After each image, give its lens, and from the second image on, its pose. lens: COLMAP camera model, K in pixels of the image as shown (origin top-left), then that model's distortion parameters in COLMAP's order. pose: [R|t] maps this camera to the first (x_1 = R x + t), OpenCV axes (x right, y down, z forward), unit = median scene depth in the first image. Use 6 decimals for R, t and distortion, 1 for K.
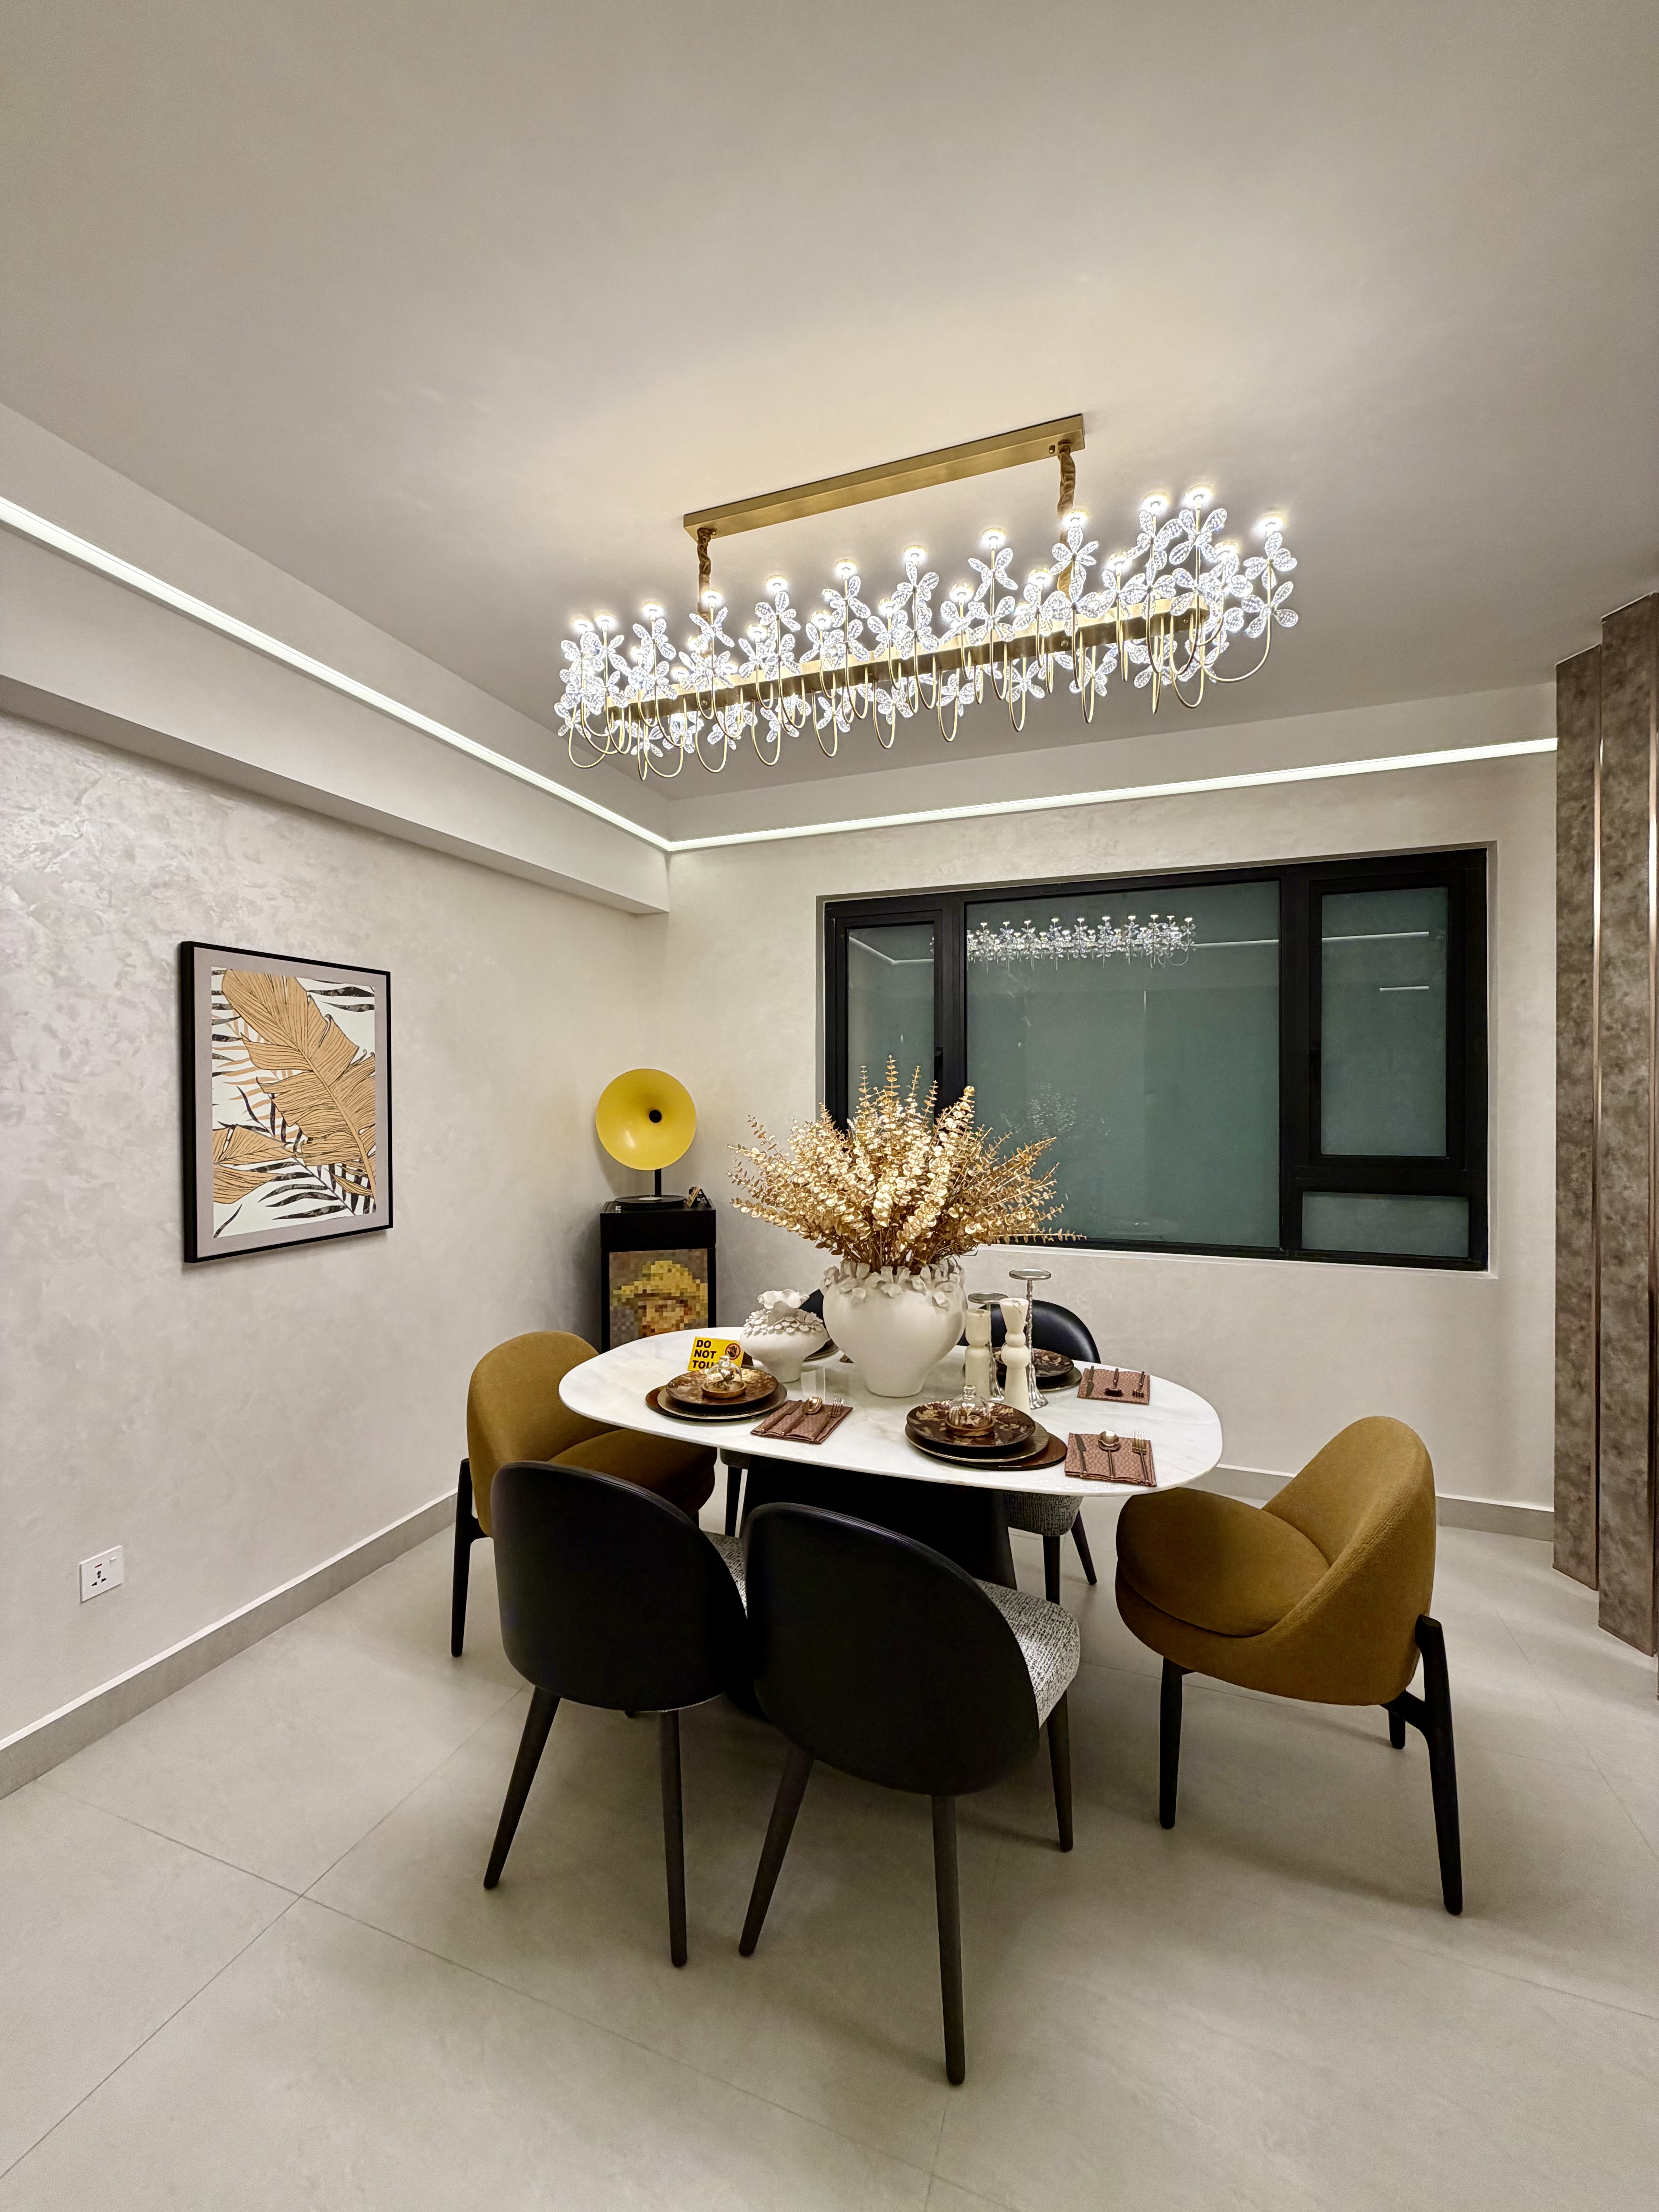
lens RADIAL K [[874.8, 0, 829.3], [0, 874.8, 1102.9], [0, 0, 1]] dist [0.000874, 0.000366]
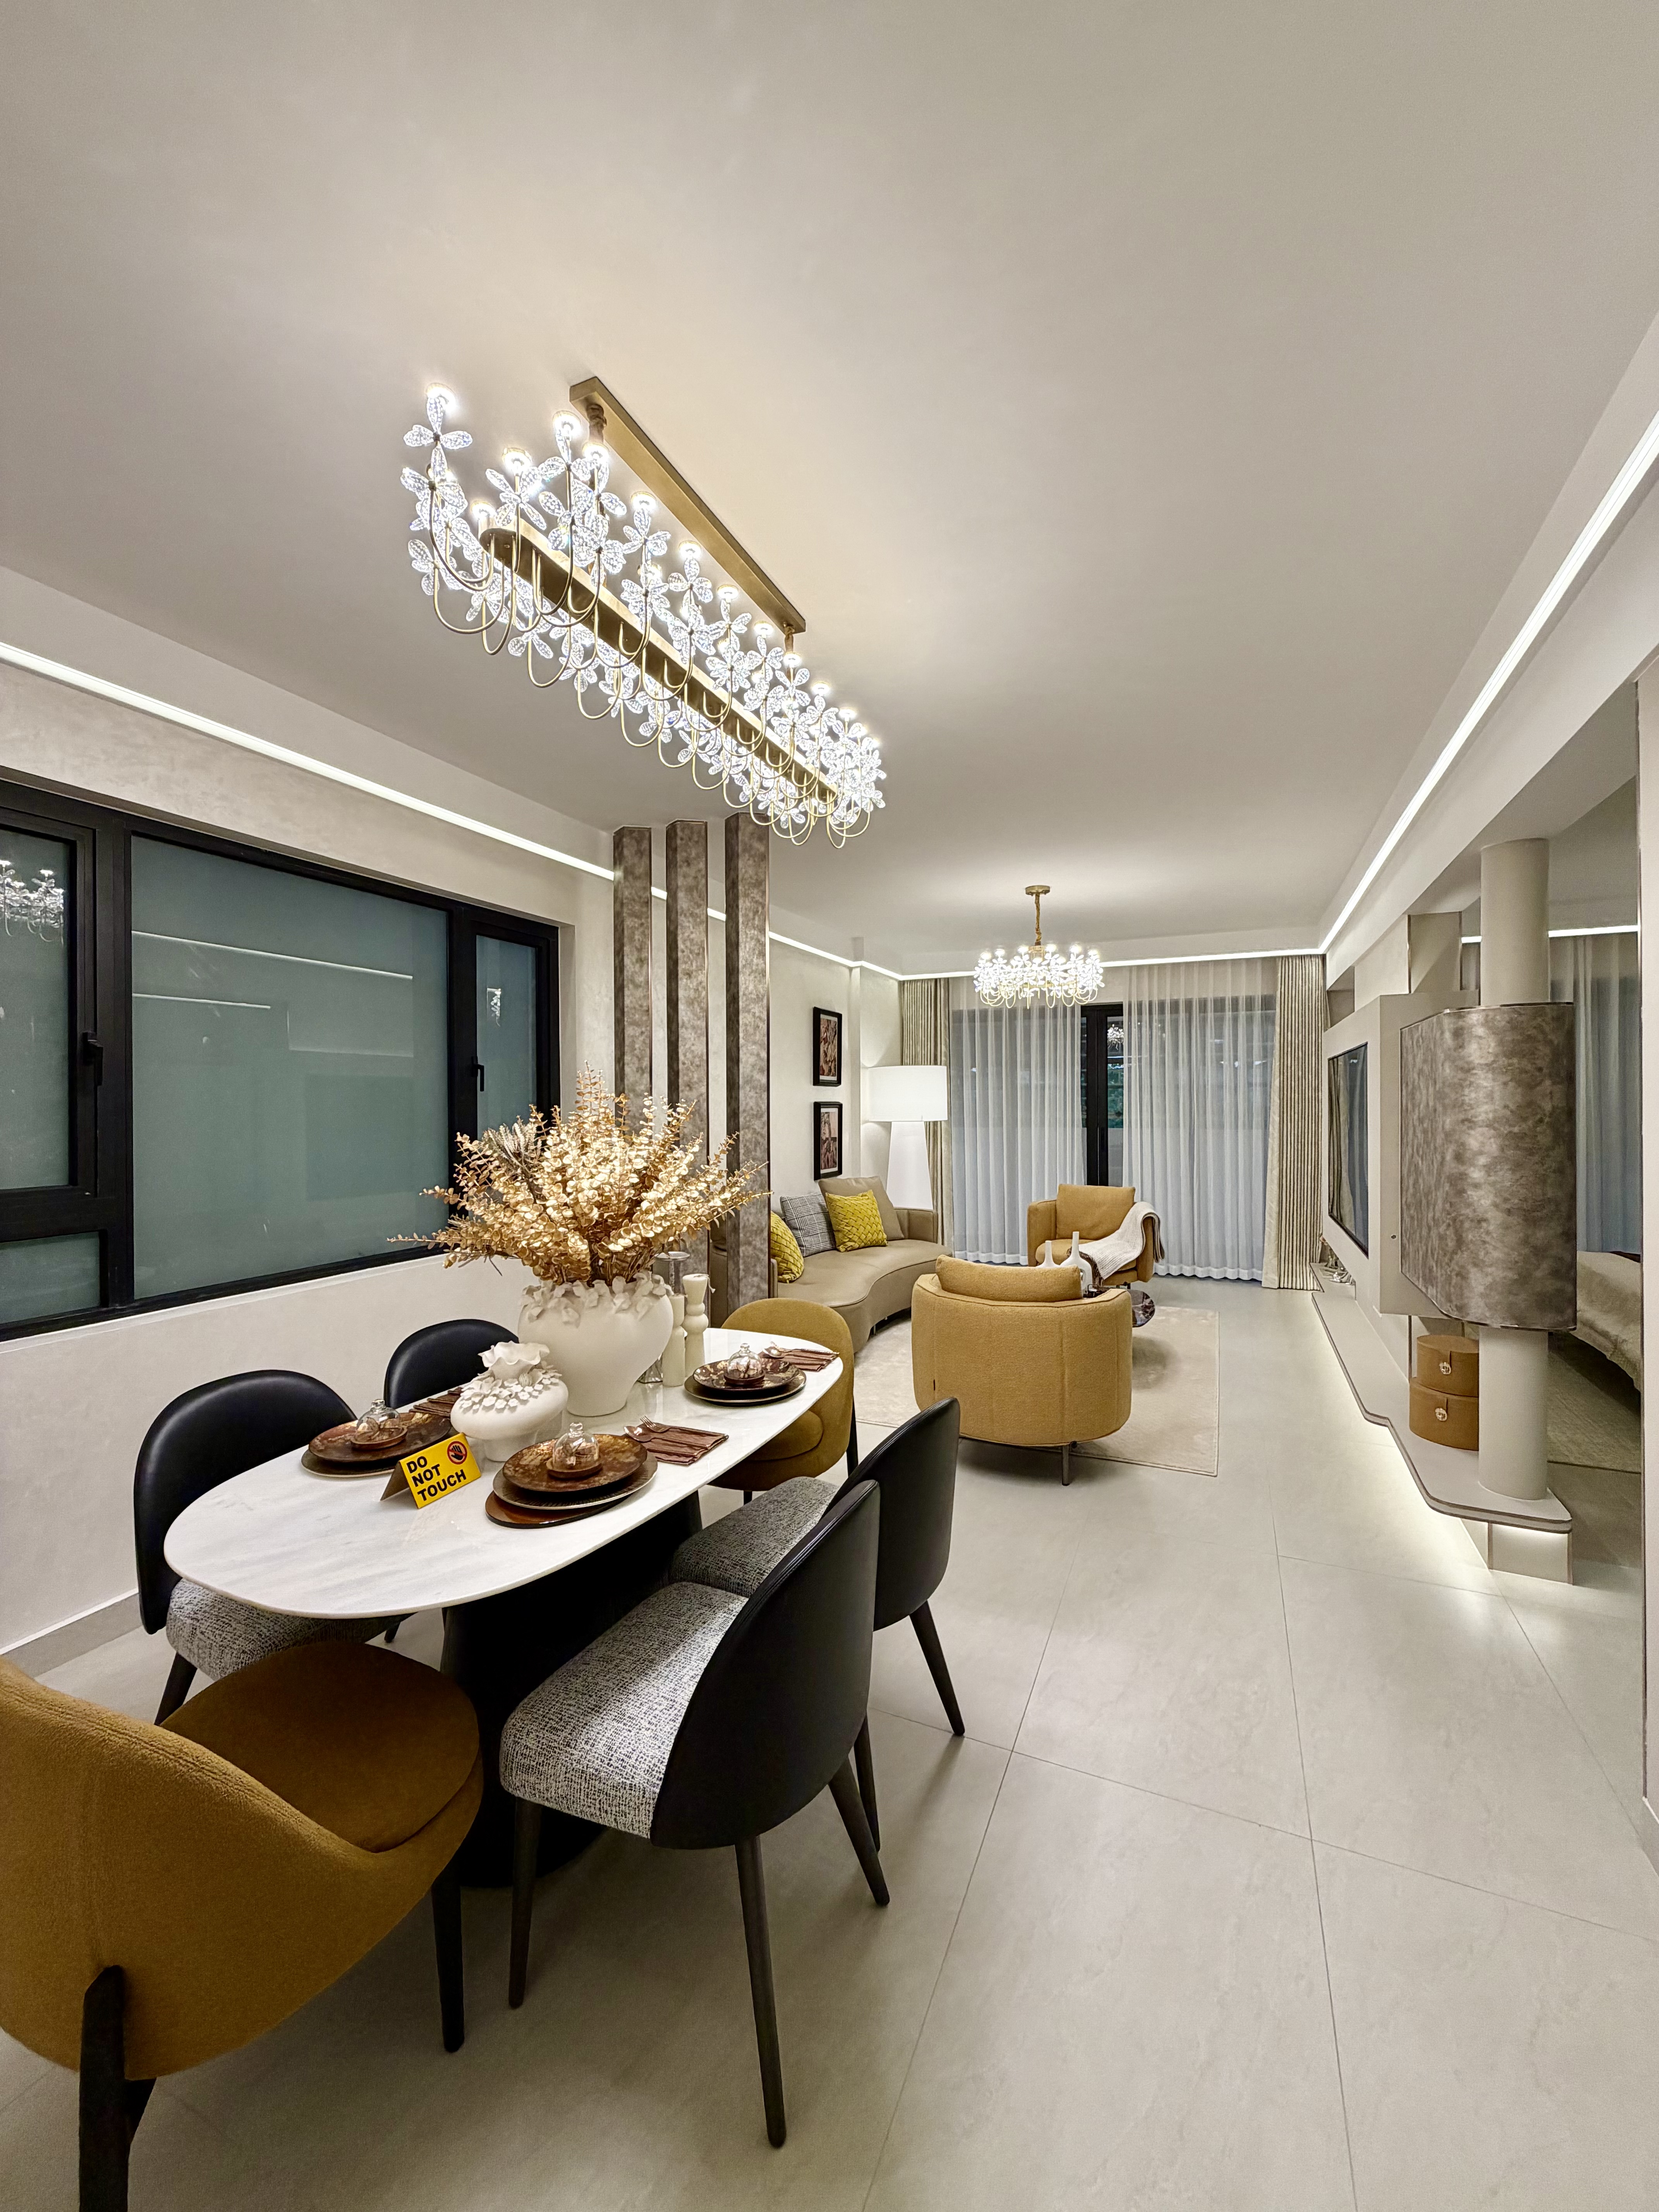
lens RADIAL K [[874.8, 0, 834.1], [0, 874.8, 1106.8], [0, 0, 1]] dist [0.000874, 0.000366]
pose [[0.041151, 0.005712, 0.999137, -0.633806], [0.016307, 0.999847, -0.006388, 0.006101], [-0.999020, 0.016556, 0.041051, 0.506540]]
